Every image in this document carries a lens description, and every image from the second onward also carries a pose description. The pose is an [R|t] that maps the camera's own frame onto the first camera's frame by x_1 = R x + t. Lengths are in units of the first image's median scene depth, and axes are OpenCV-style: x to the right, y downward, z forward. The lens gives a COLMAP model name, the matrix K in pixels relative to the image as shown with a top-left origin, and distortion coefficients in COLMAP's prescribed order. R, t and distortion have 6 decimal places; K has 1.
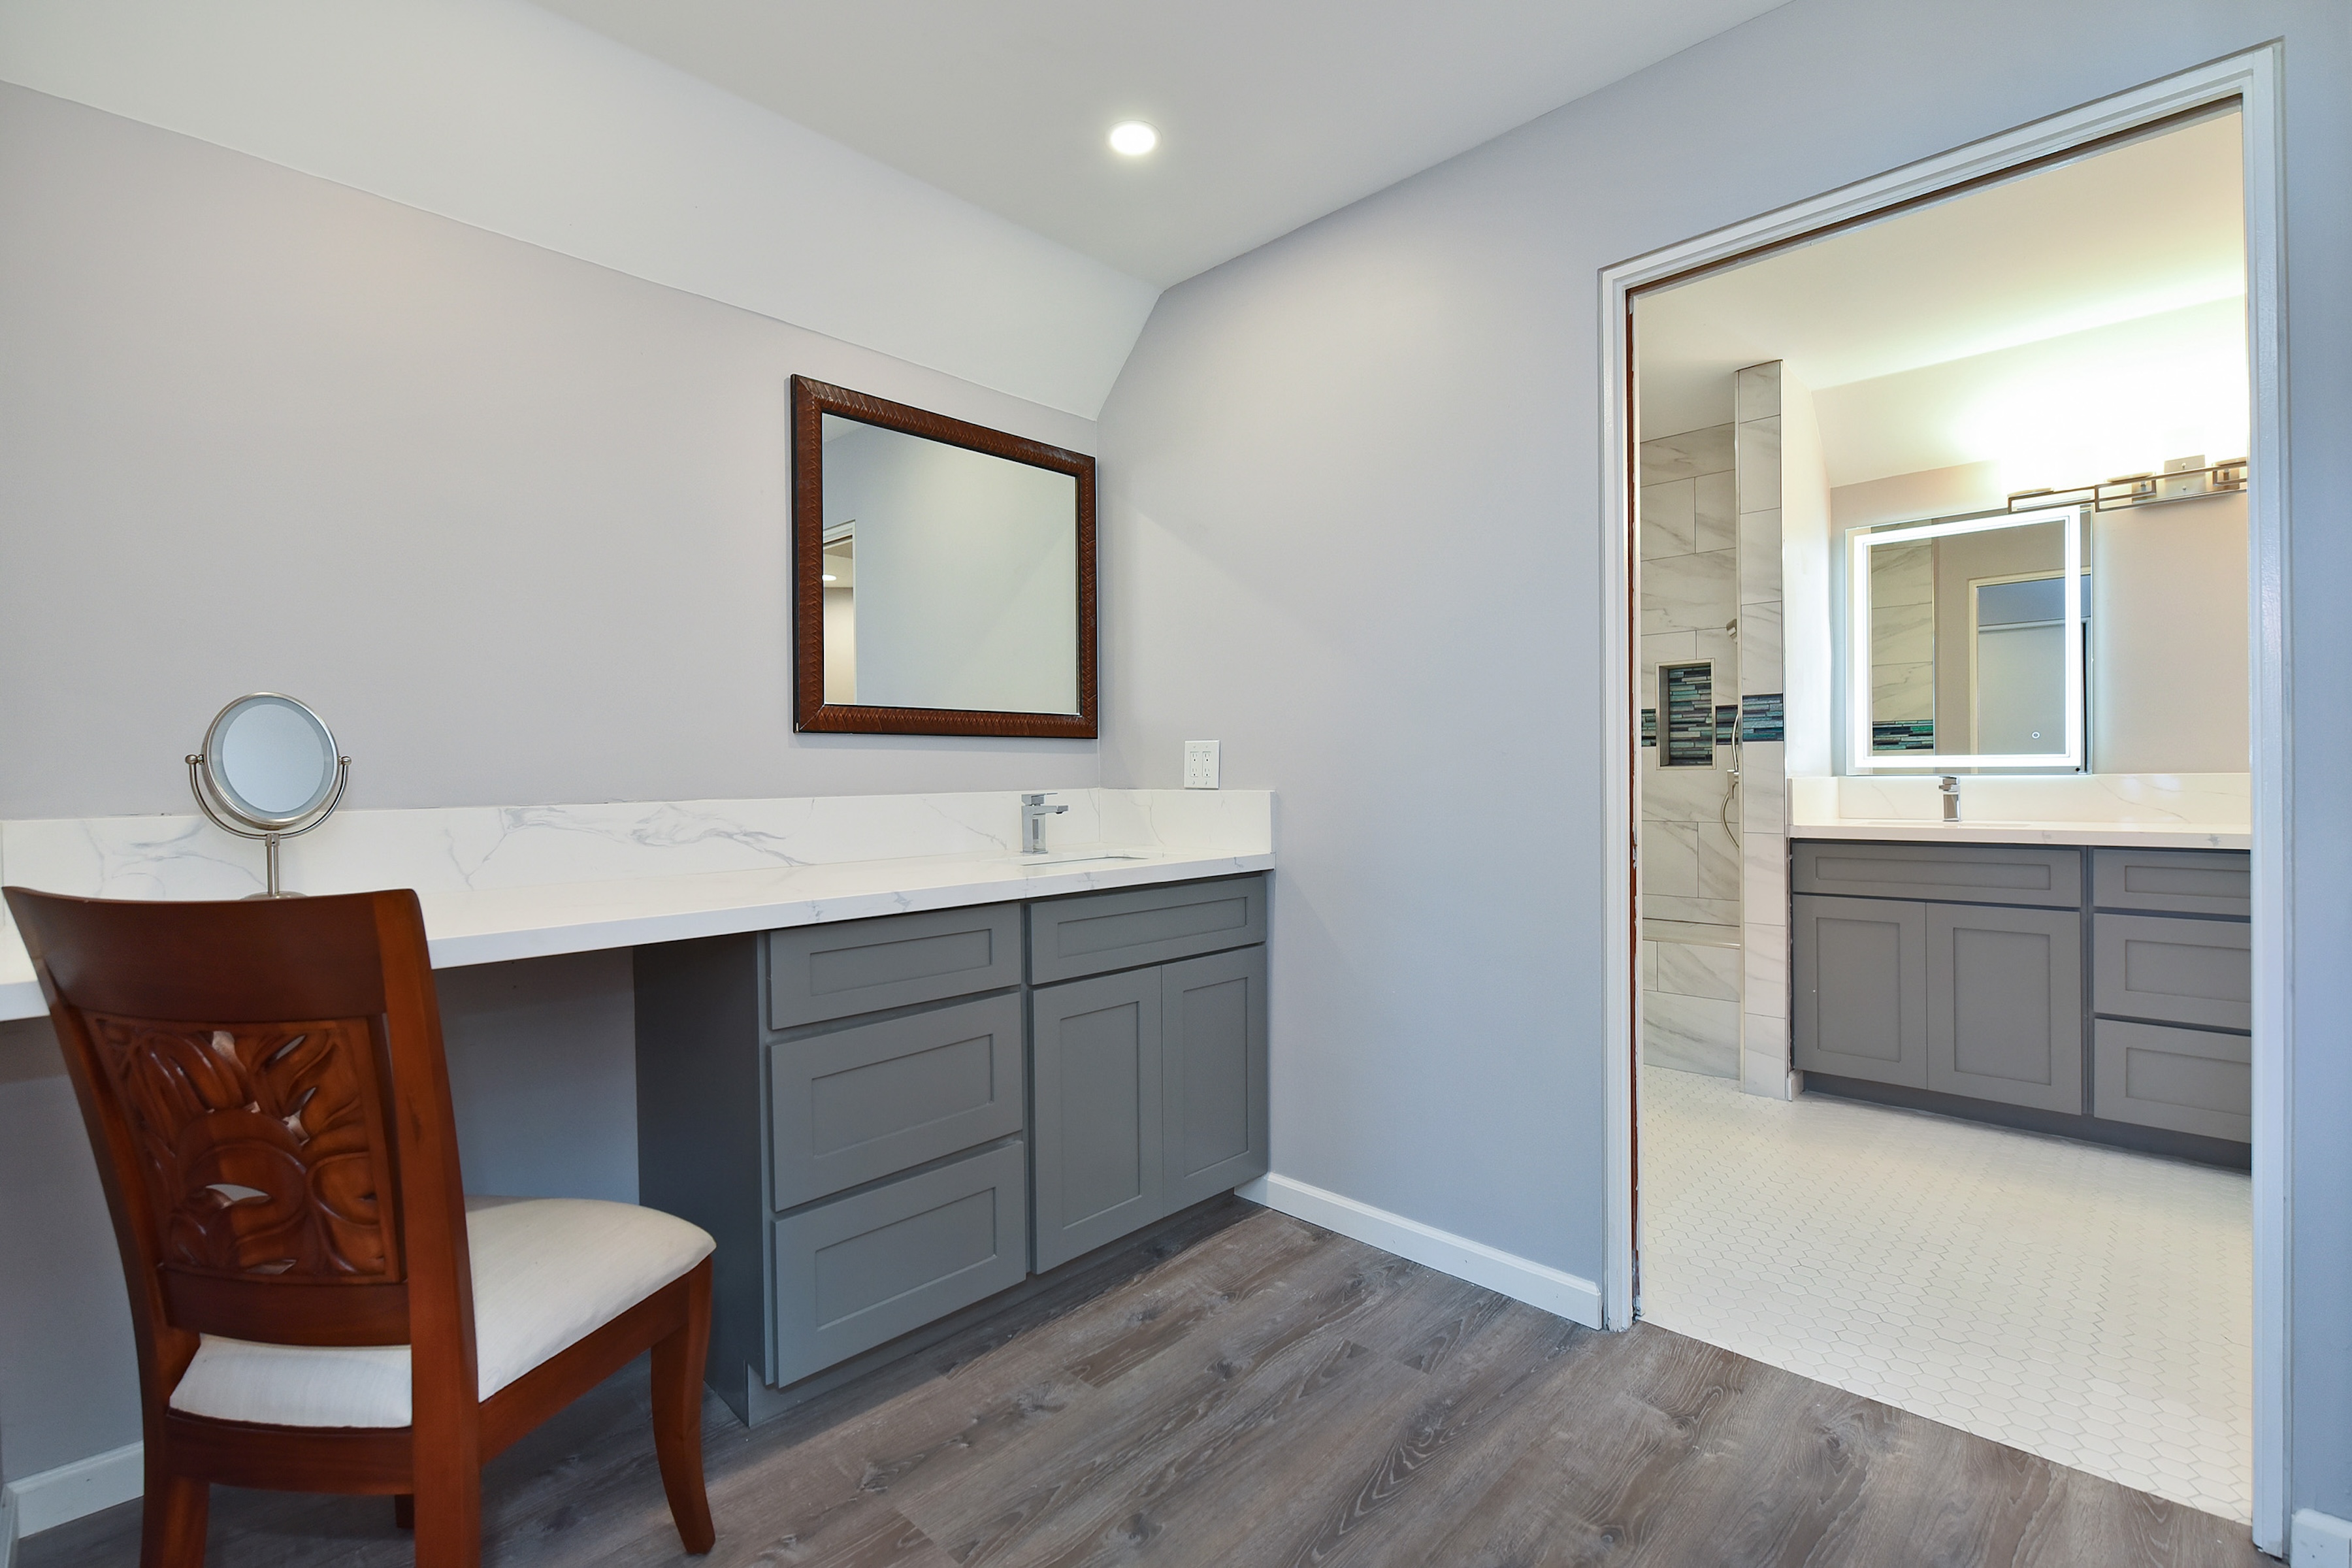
lens RADIAL K [[1062.1, 0, 1206.9], [0, 1062.1, 761.4], [0, 0, 1]] dist [-0.035265, -0.000131]
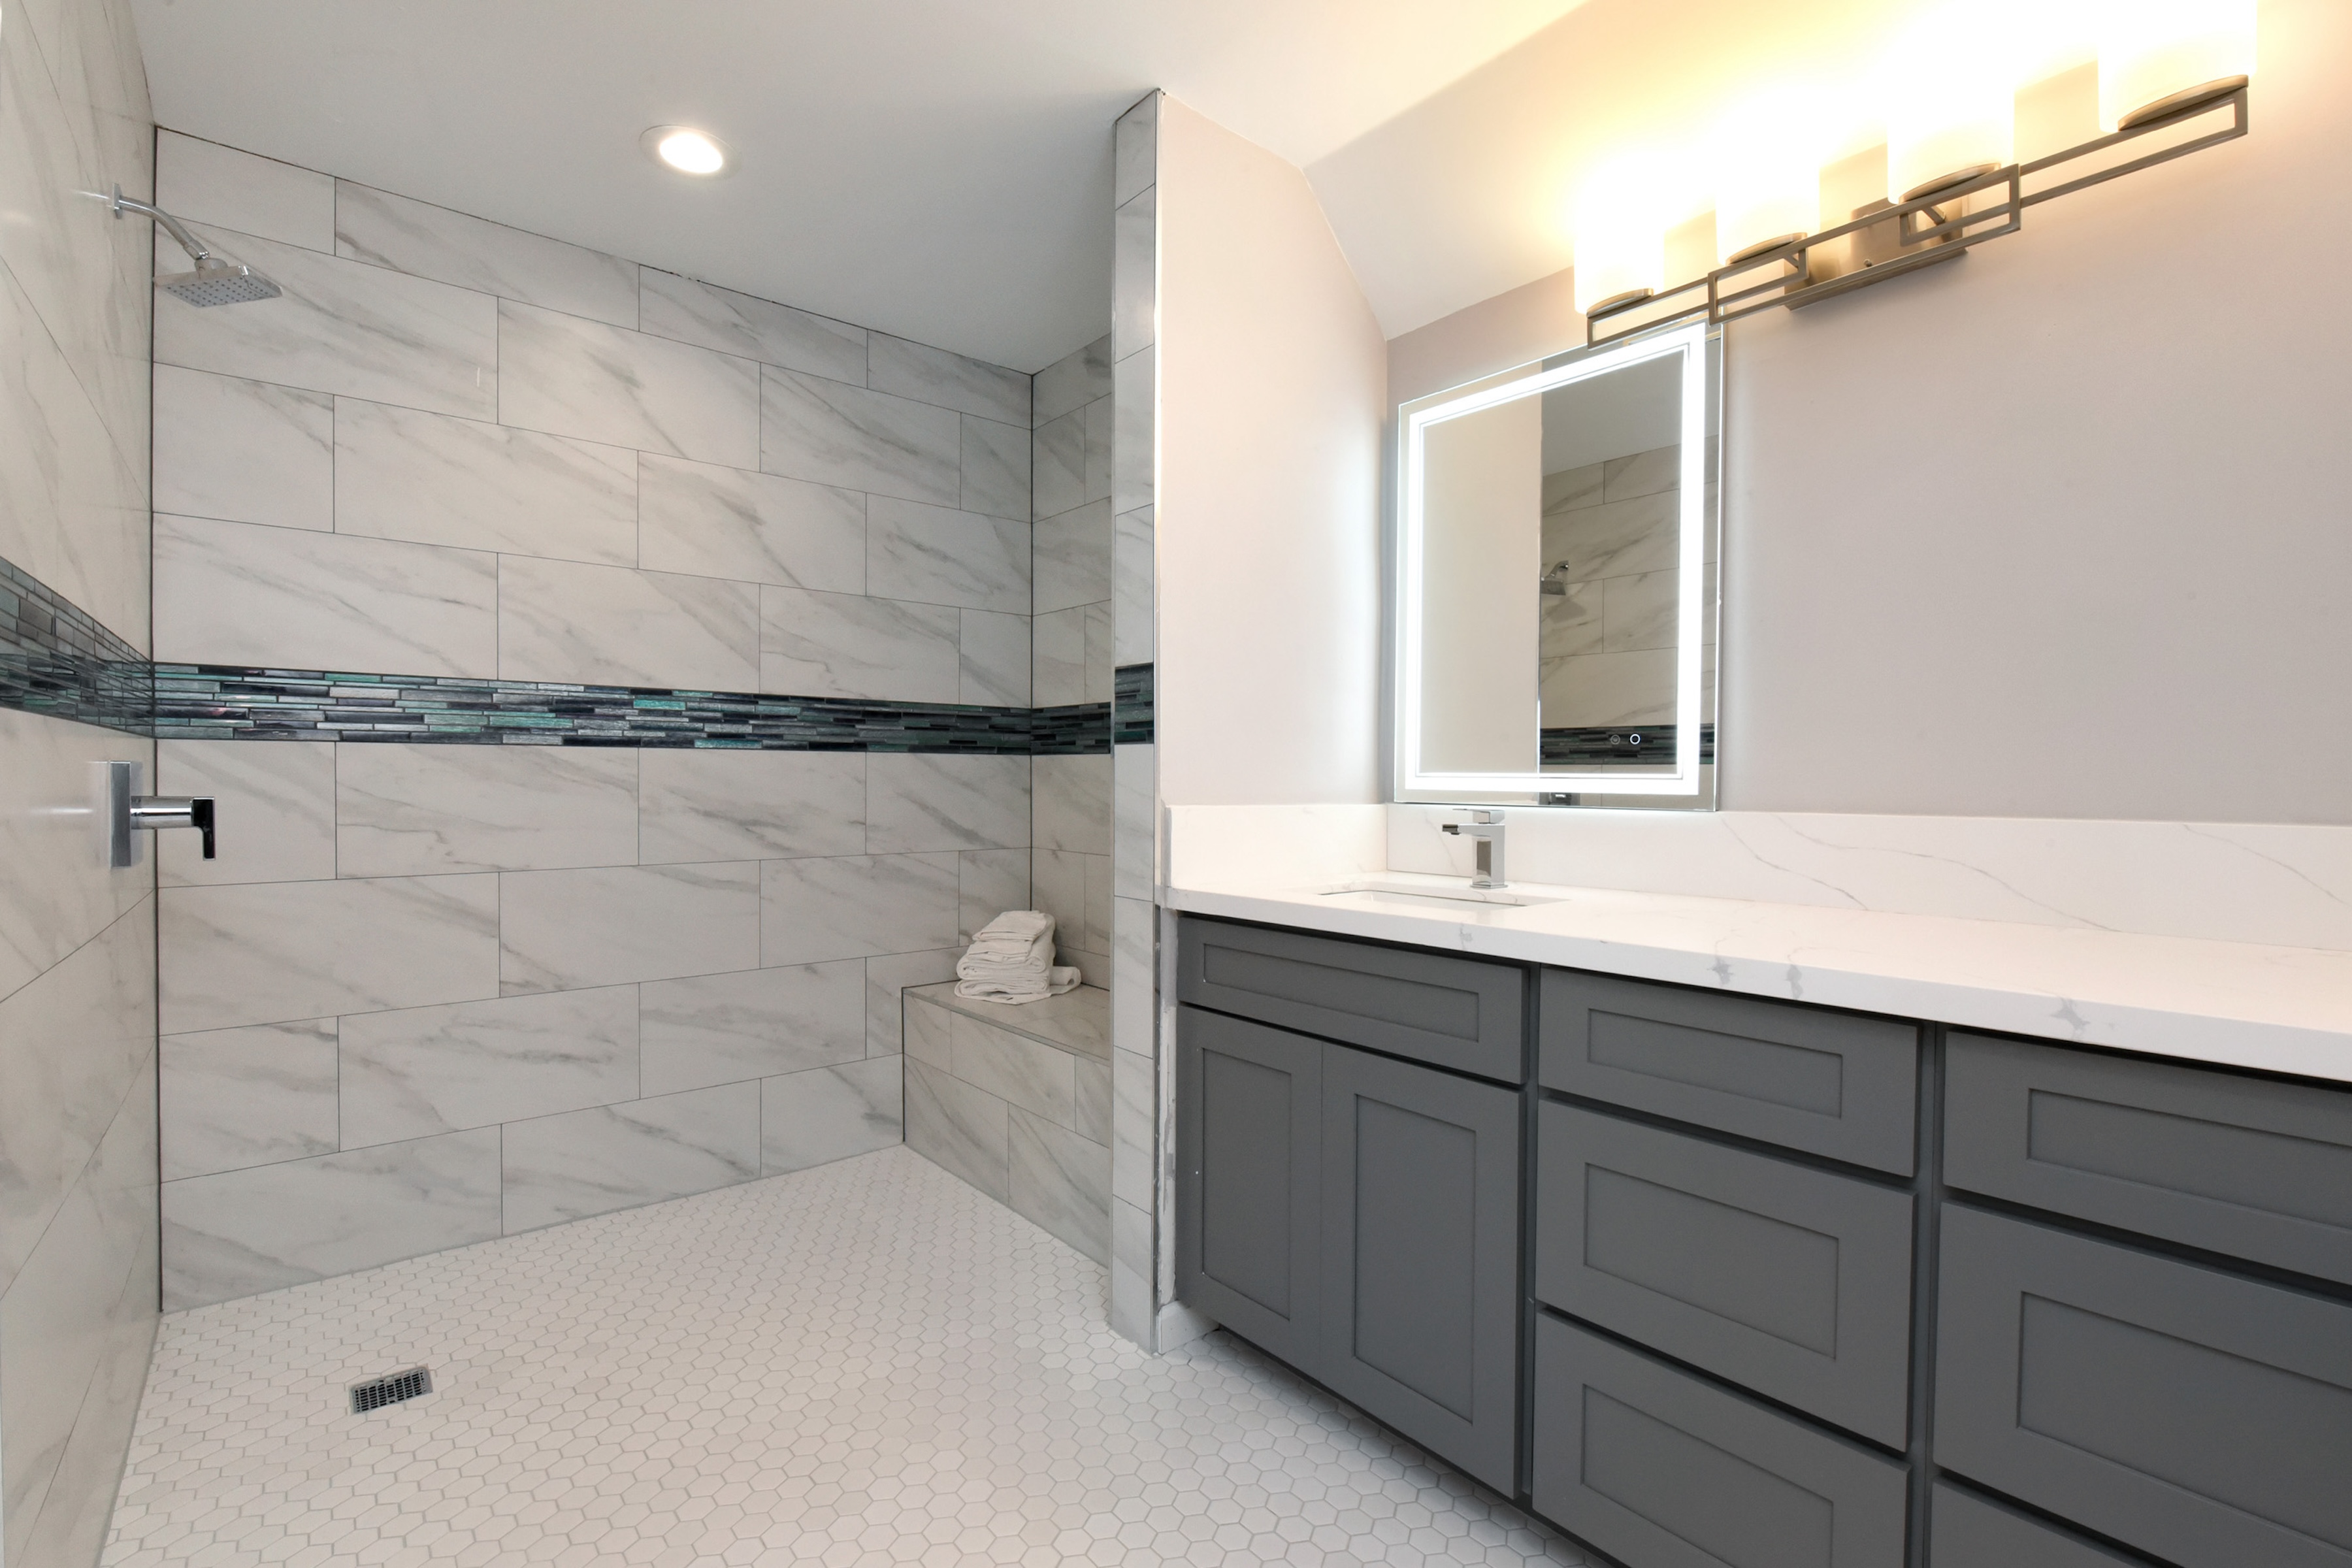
lens RADIAL K [[1039.0, 0, 1242.3], [0, 1039.0, 783.0], [0, 0, 1]] dist [0.000655, -0.000068]
pose [[0.996897, 0.019399, -0.076291, 0.643560], [-0.018624, 0.999768, 0.010855, -0.004860], [0.076484, -0.009400, 0.997026, 0.425834]]
